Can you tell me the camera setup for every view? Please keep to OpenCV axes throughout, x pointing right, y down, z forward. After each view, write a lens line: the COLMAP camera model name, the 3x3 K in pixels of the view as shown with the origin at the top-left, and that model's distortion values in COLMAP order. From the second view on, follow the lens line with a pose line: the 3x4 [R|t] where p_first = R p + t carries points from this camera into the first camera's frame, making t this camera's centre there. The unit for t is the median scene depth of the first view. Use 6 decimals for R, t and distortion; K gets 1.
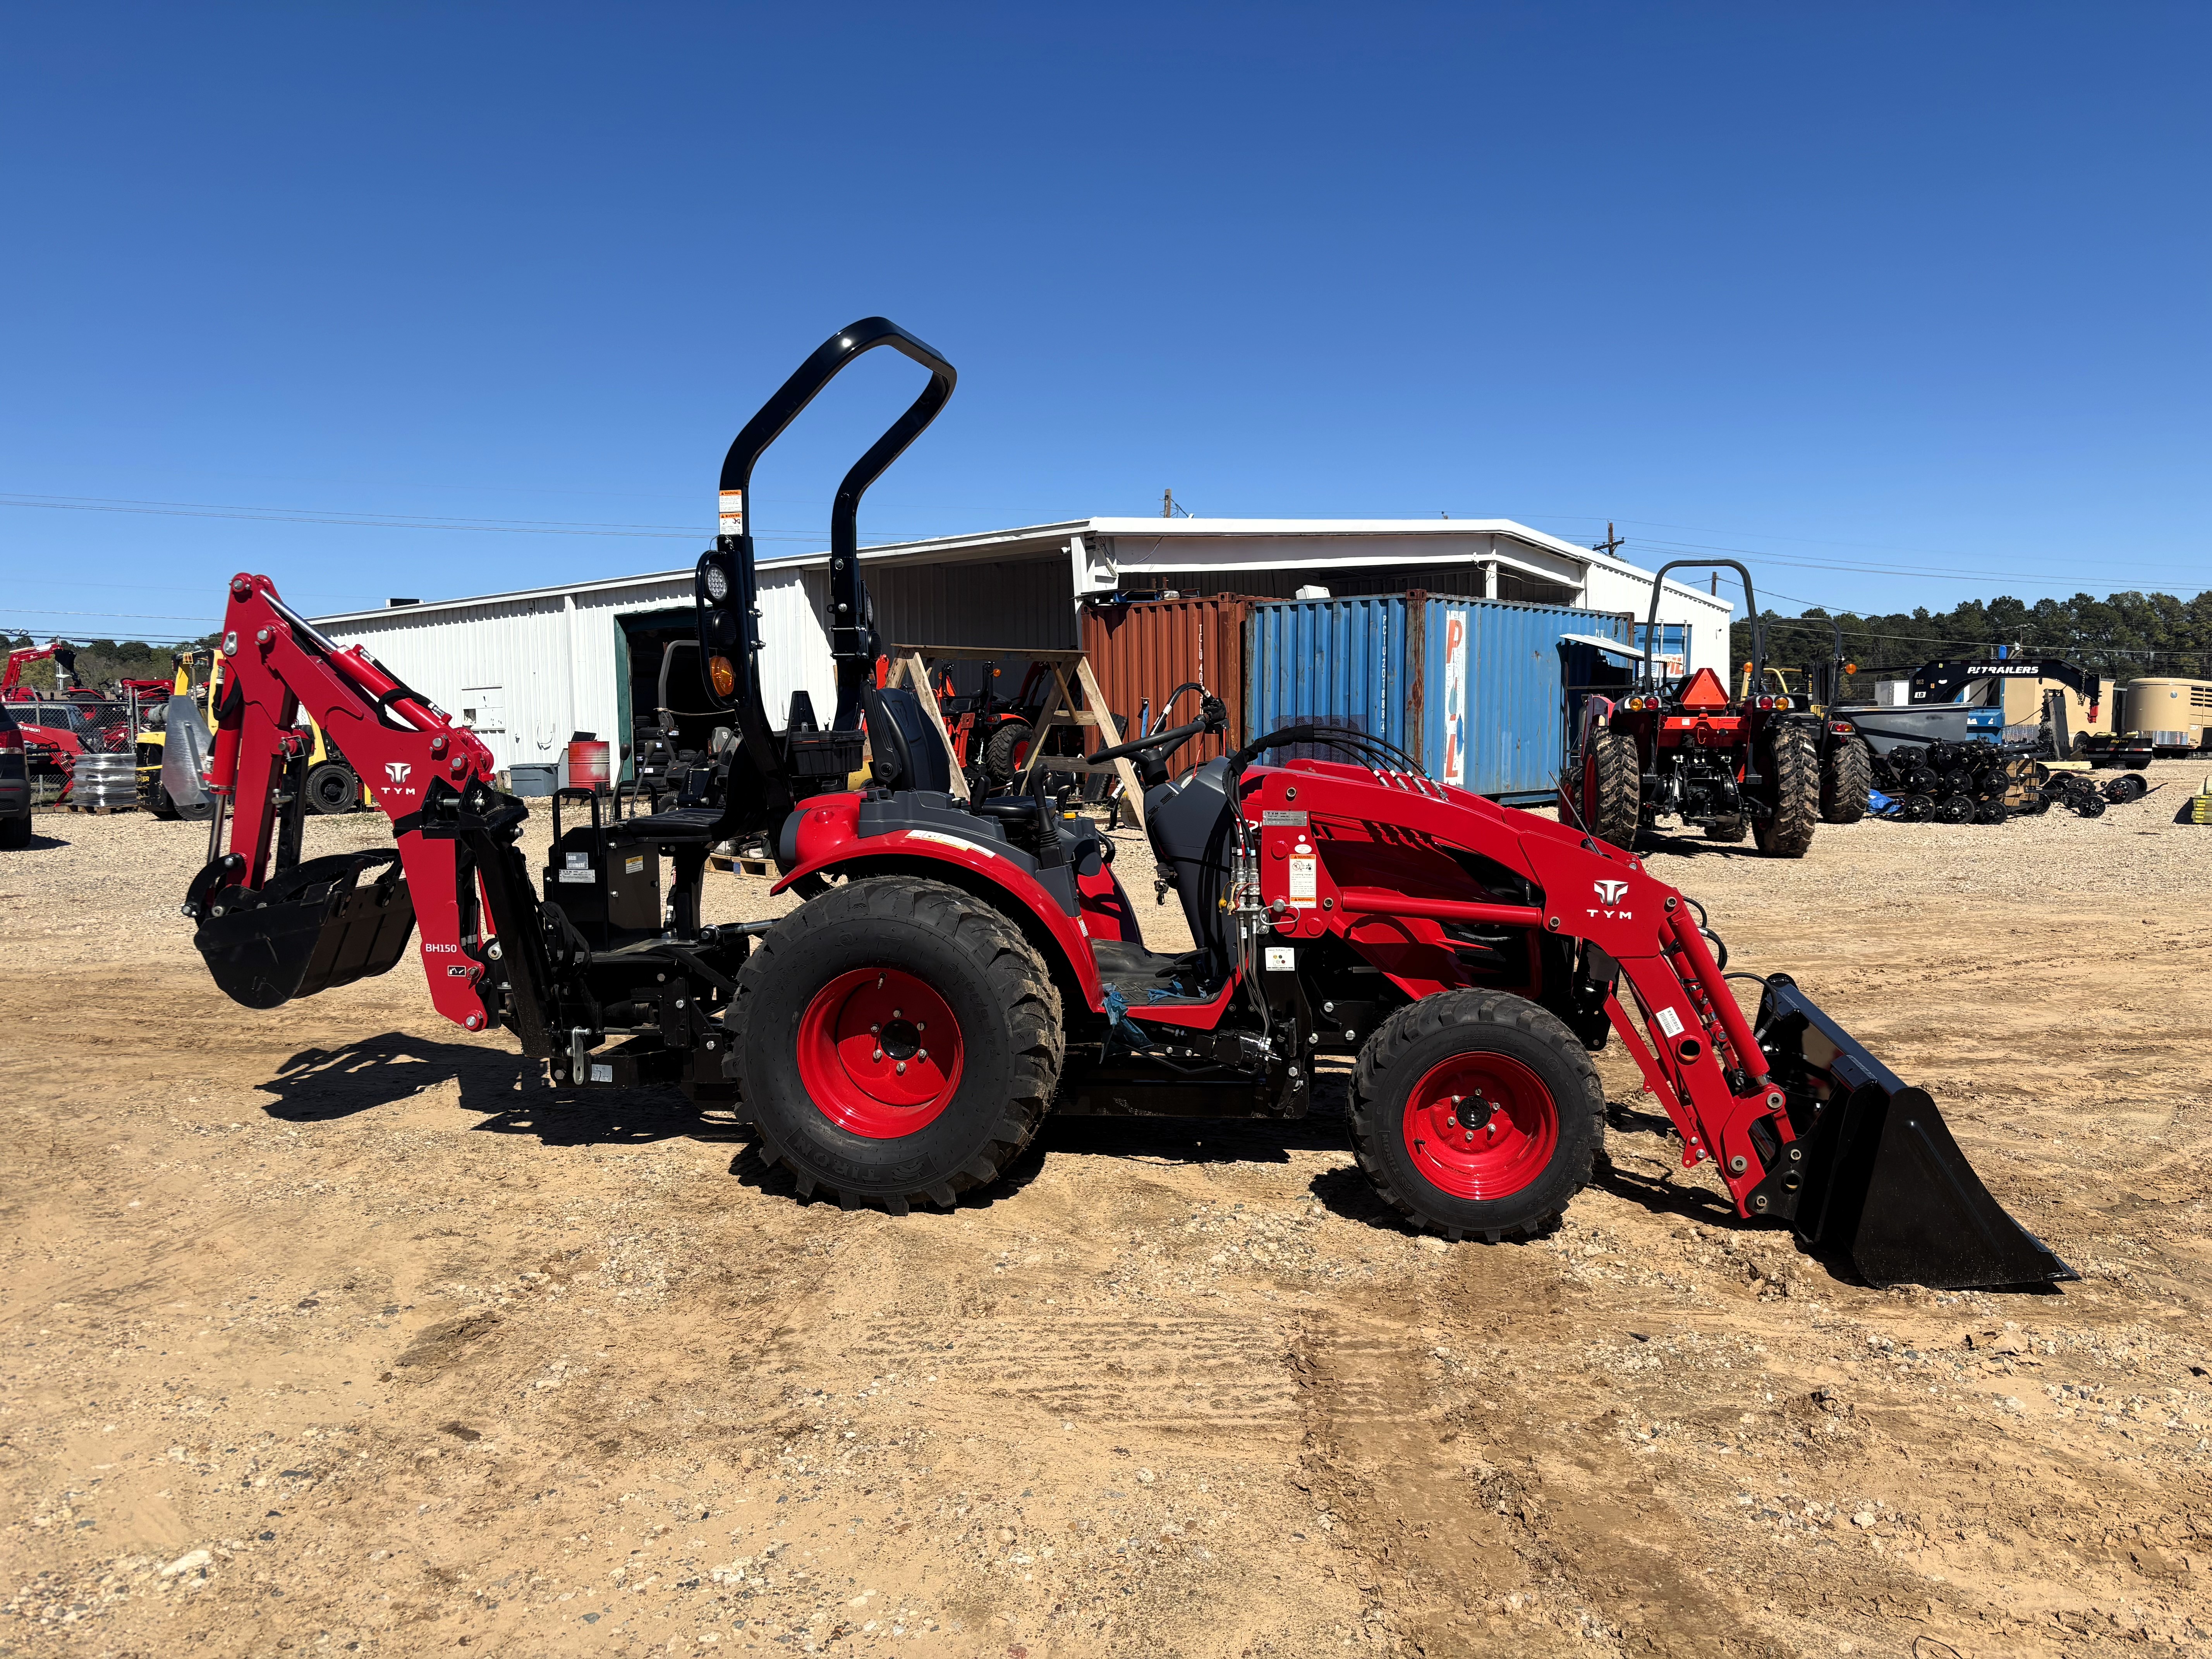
lens RADIAL K [[1695.9, 0, 1106.0], [0, 1695.9, 829.5], [0, 0, 1]] dist [-0.072551, 0.129515]
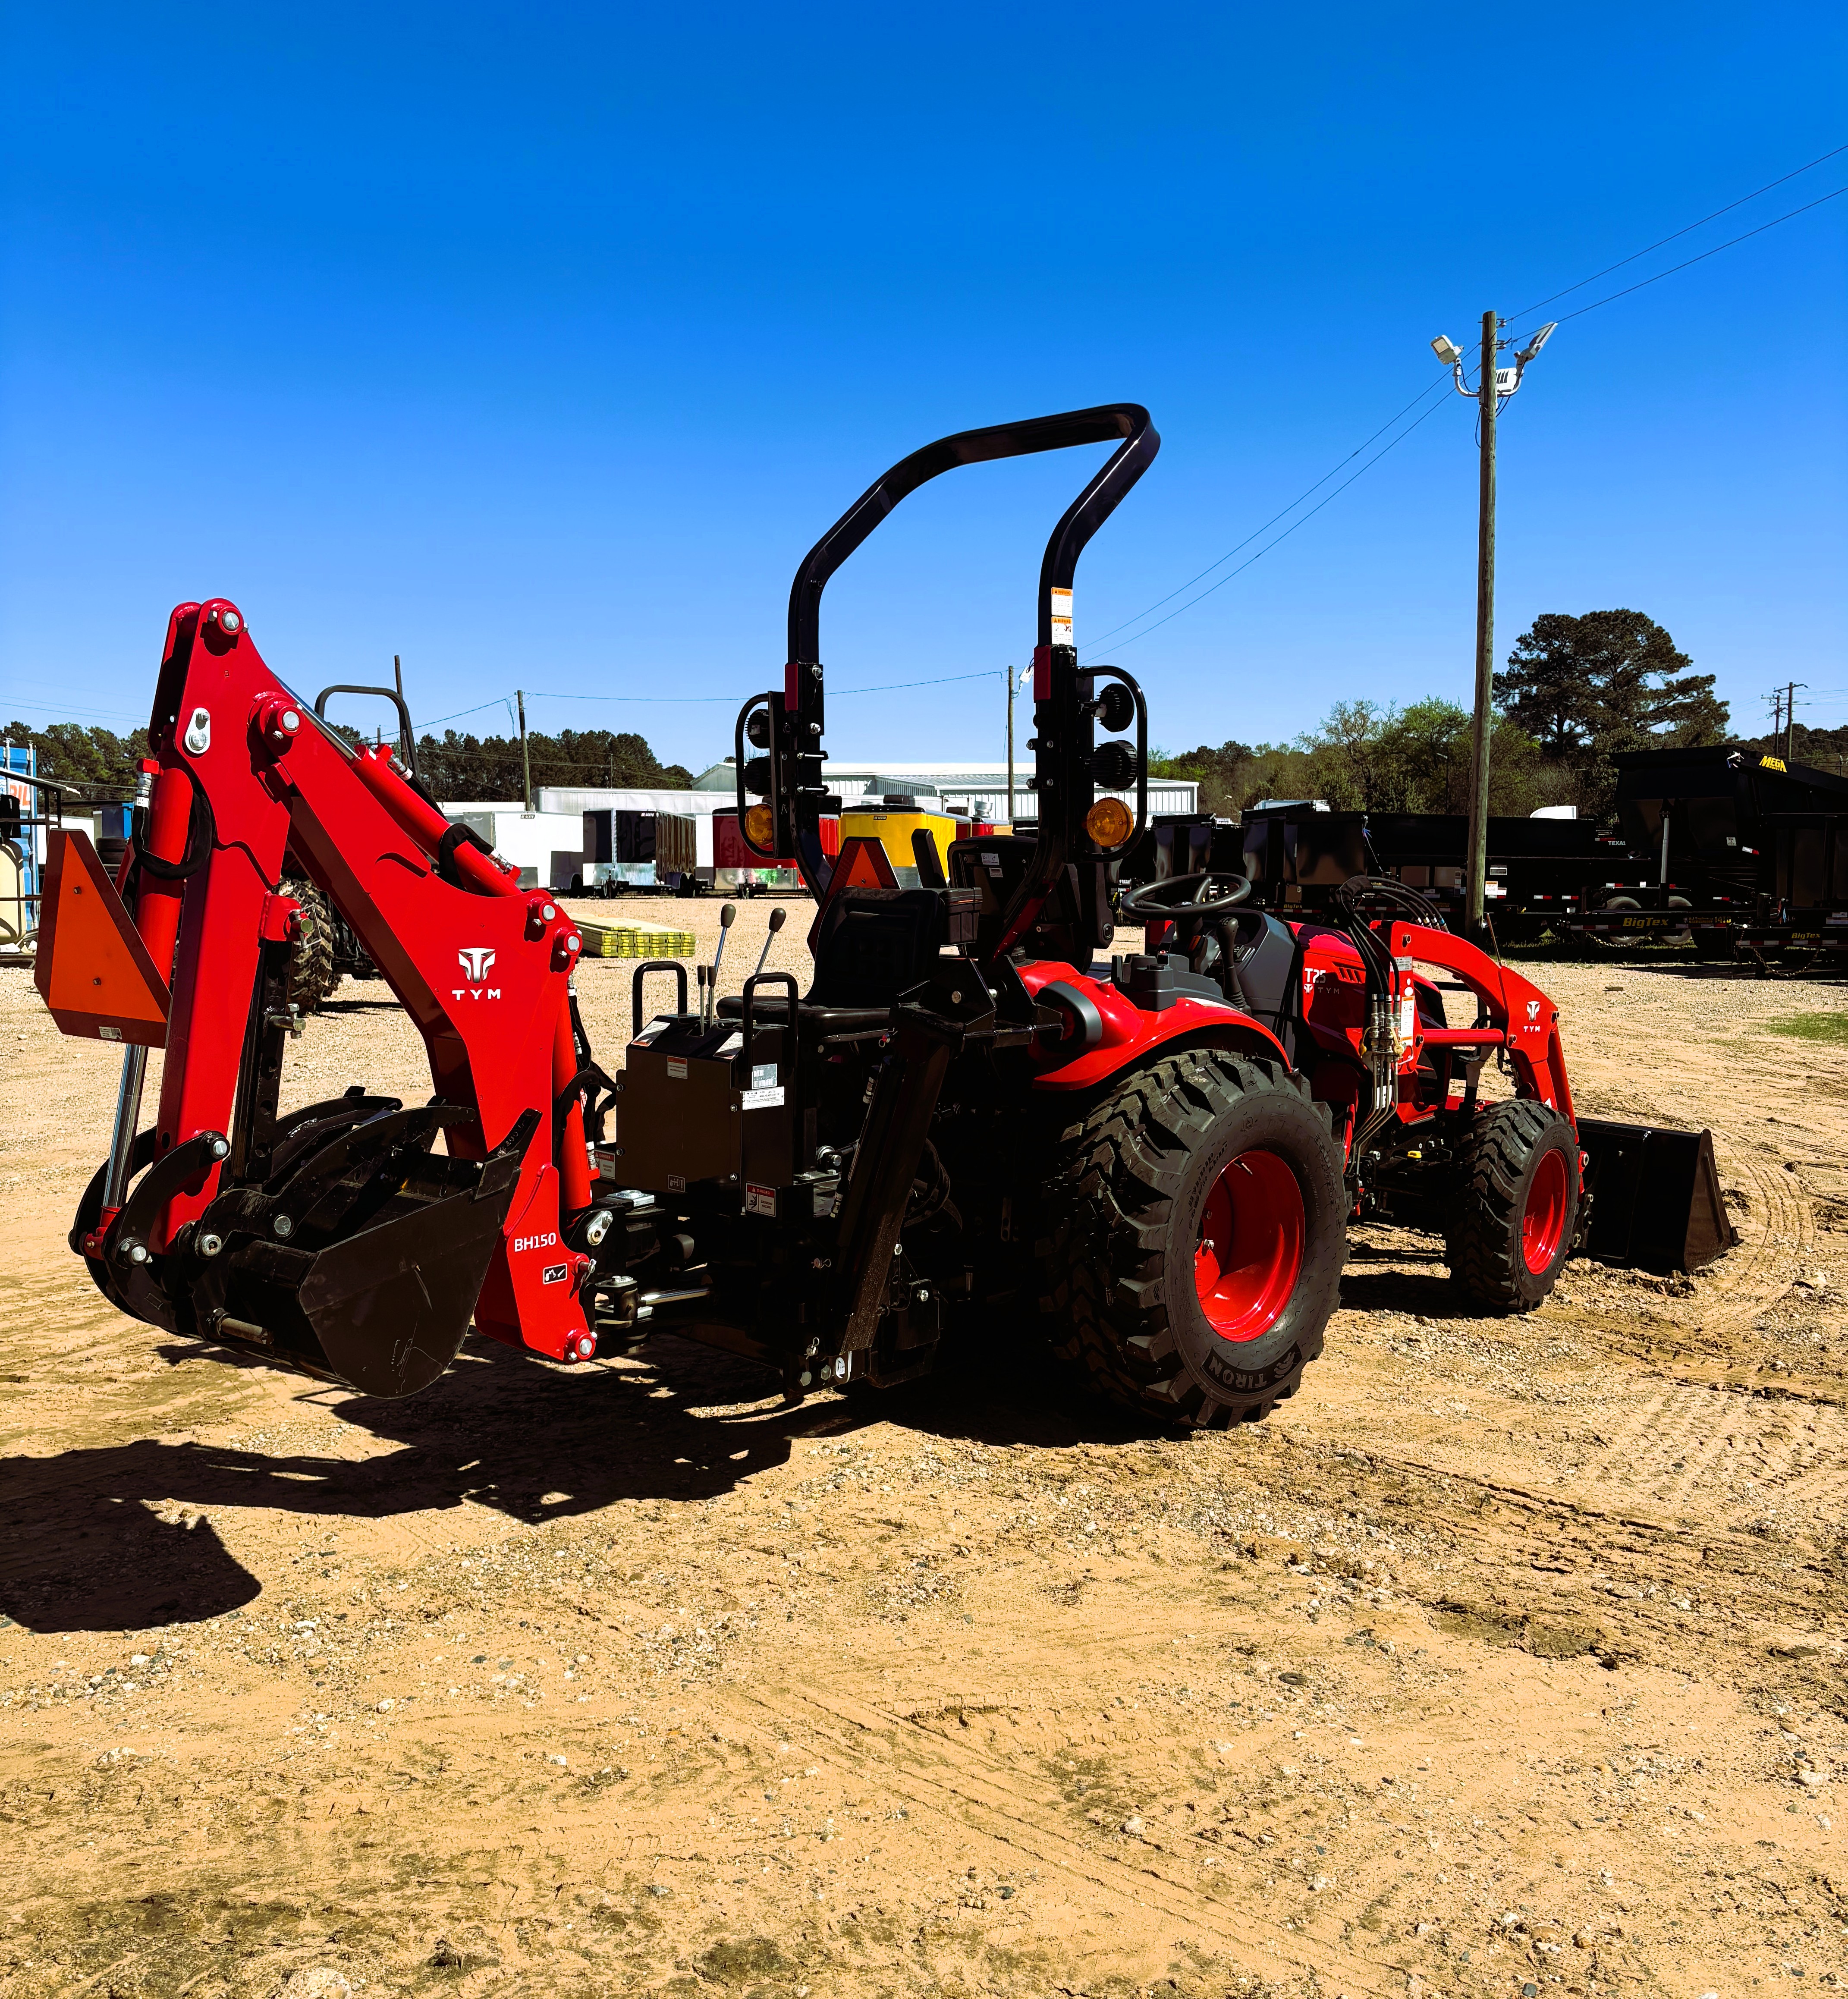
lens RADIAL K [[1889.7, 0, 924.0], [0, 1889.7, 999.5], [0, 0, 1]] dist [-0.034644, -0.004056]
pose [[0.565444, -0.063332, 0.822352, -0.887070], [0.055034, 0.997723, 0.038997, -0.038679], [-0.822949, 0.023207, 0.567641, 0.484754]]
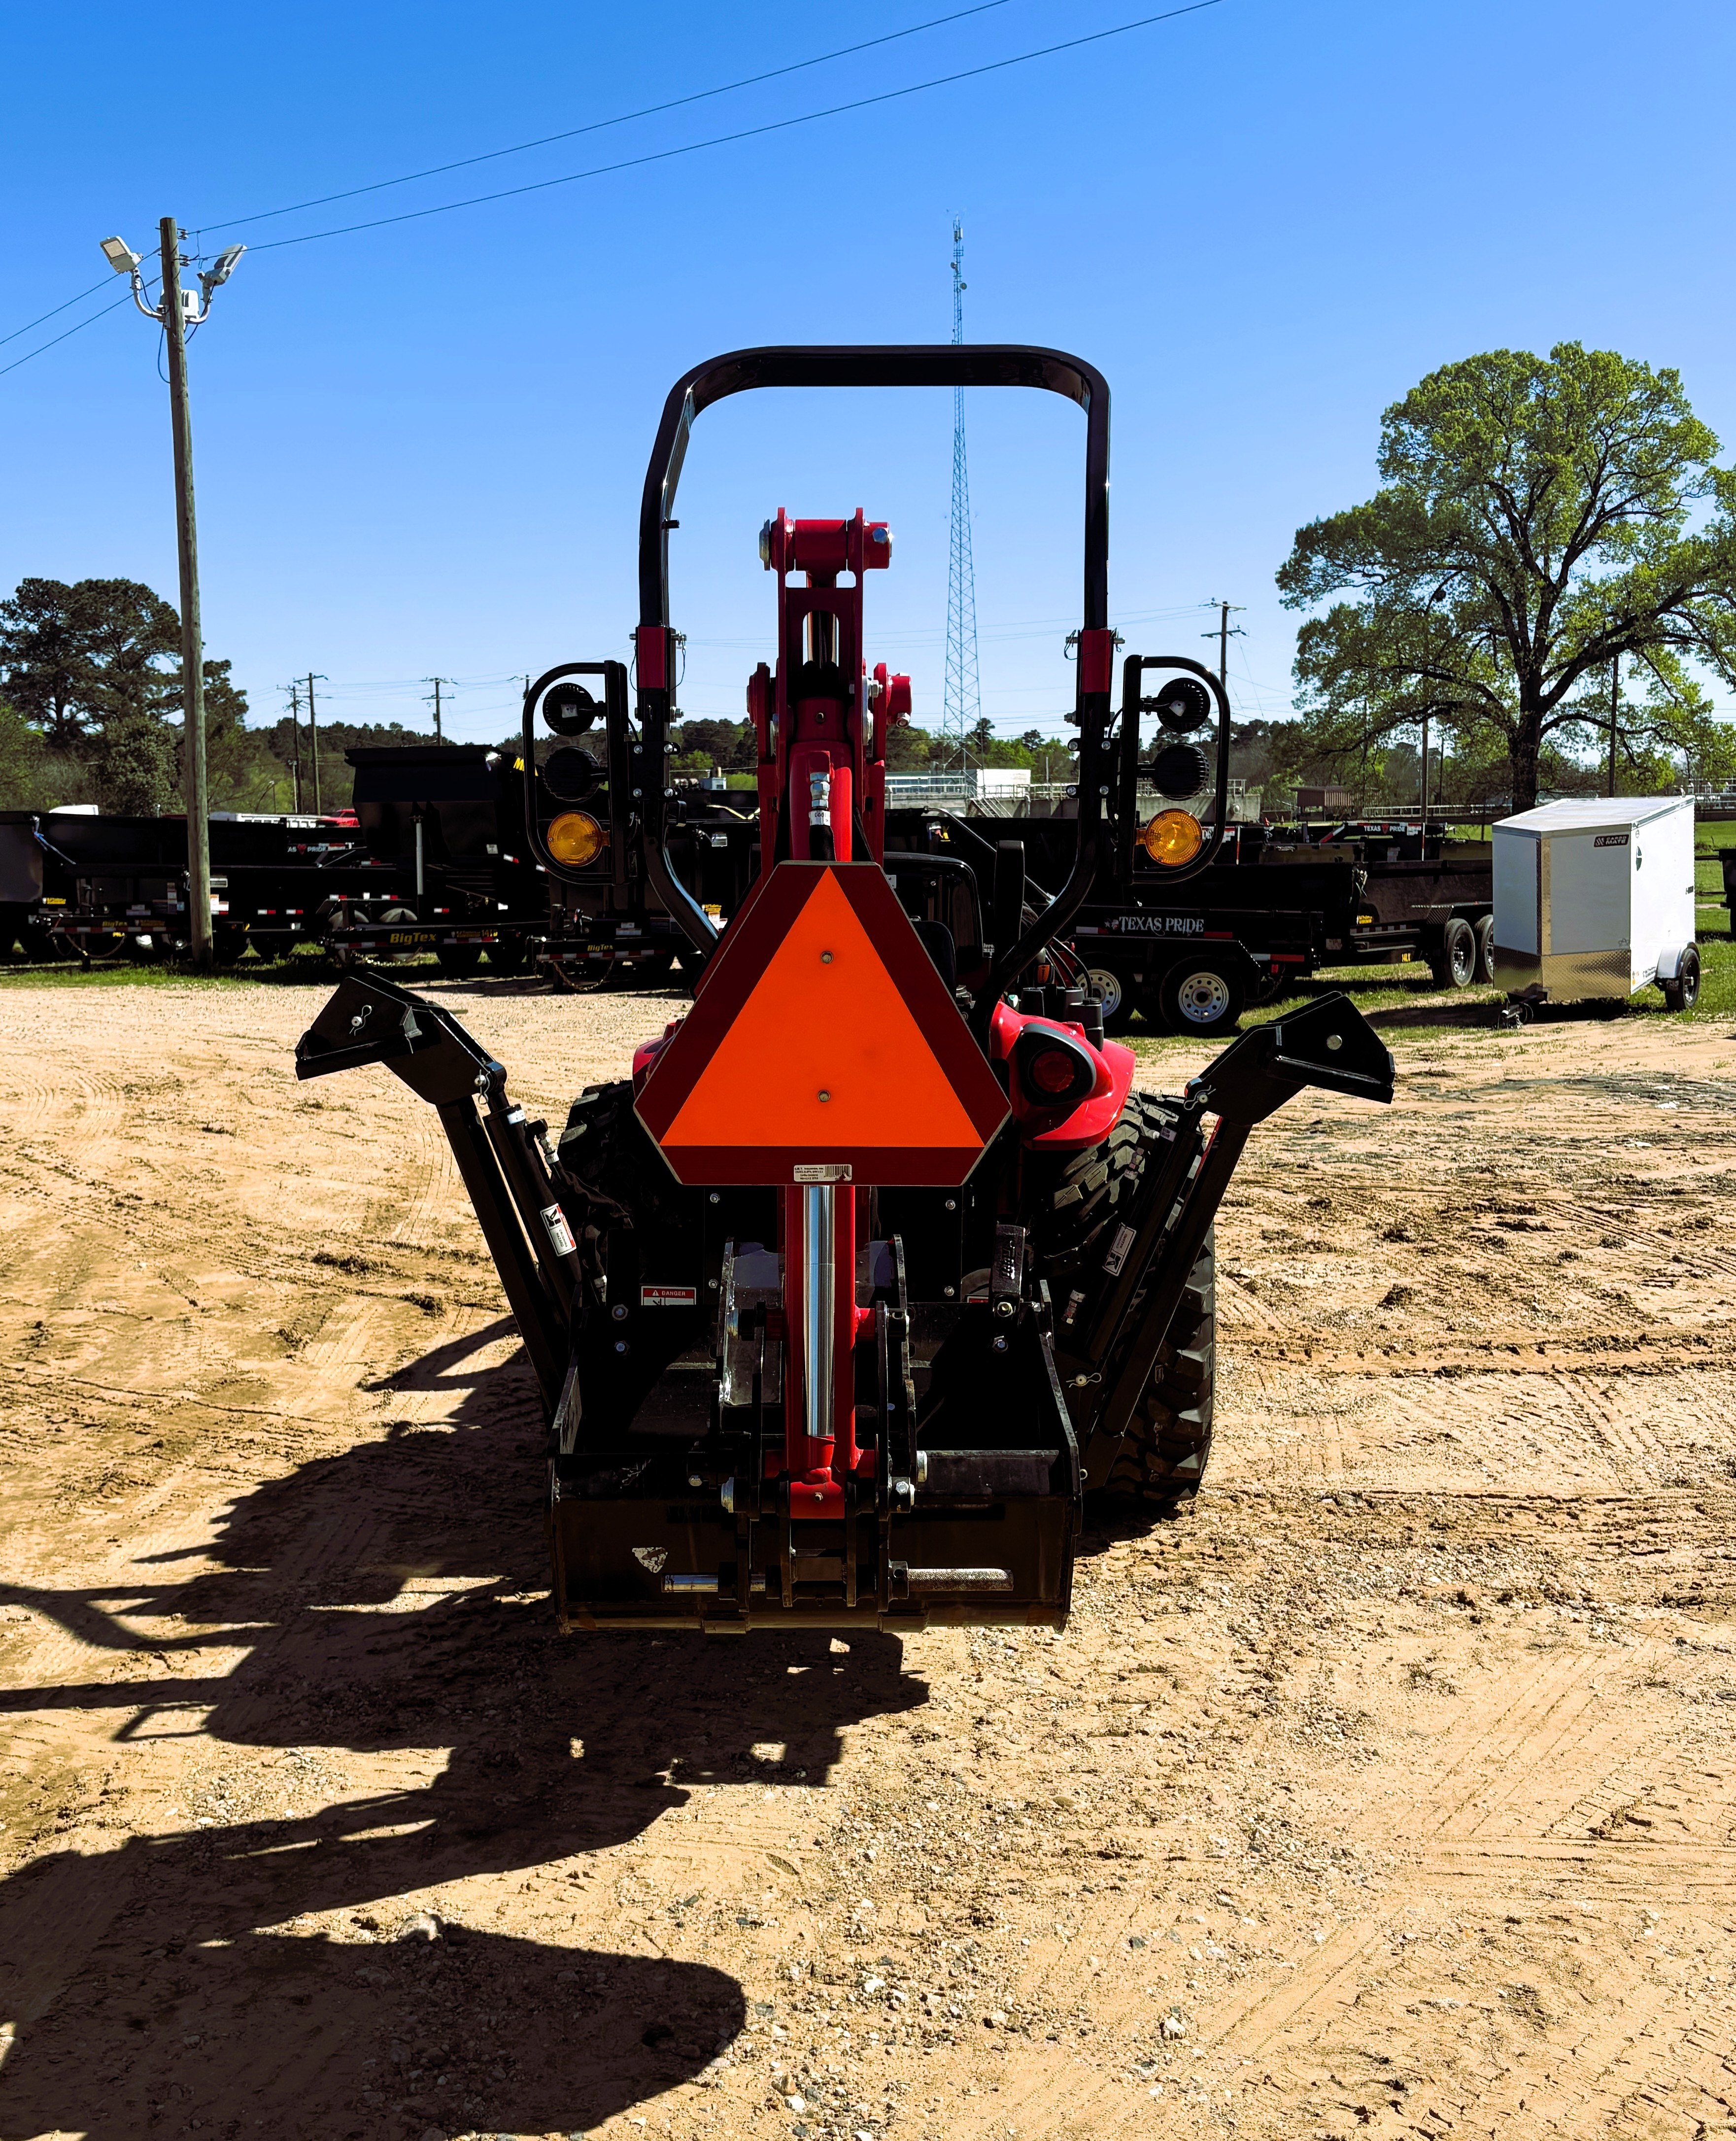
lens RADIAL K [[2162.9, 0, 867.5], [0, 2162.9, 1120.2], [0, 0, 1]] dist [-0.026465, -0.012079]
pose [[-0.101638, -0.118832, 0.987699, -0.975569], [0.067179, 0.989754, 0.125992, -0.082098], [-0.992551, 0.079158, -0.092613, 1.056457]]
